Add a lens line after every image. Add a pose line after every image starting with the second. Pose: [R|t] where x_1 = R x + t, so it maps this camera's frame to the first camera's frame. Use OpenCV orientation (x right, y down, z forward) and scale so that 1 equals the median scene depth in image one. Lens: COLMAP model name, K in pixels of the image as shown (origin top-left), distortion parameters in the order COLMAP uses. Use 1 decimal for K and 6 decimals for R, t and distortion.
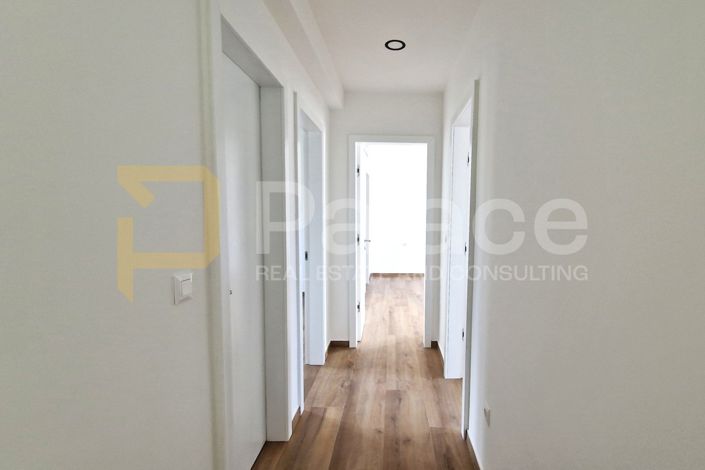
lens RADIAL K [[358.8, 0, 354.4], [0, 358.8, 239.3], [0, 0, 1]] dist [-0.001148, 0.000089]
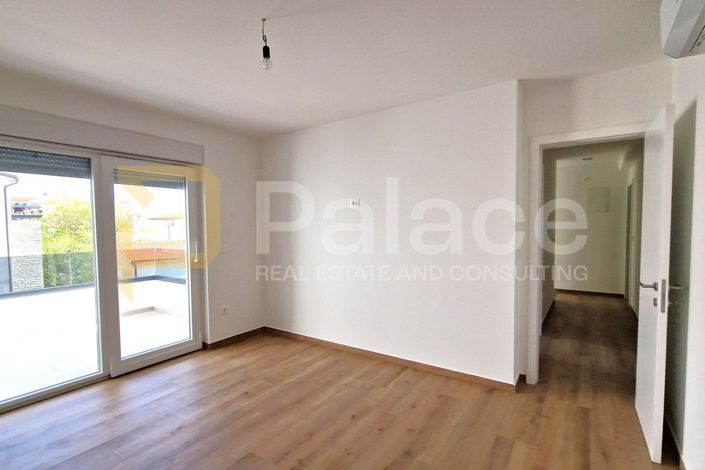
lens RADIAL K [[358.8, 0, 354.4], [0, 358.8, 239.3], [0, 0, 1]] dist [-0.001148, 0.000089]
pose [[-0.890986, -0.024677, 0.453360, 0.202819], [0.034823, 0.991866, 0.122427, -0.141110], [-0.452694, 0.124868, -0.882880, 1.858822]]
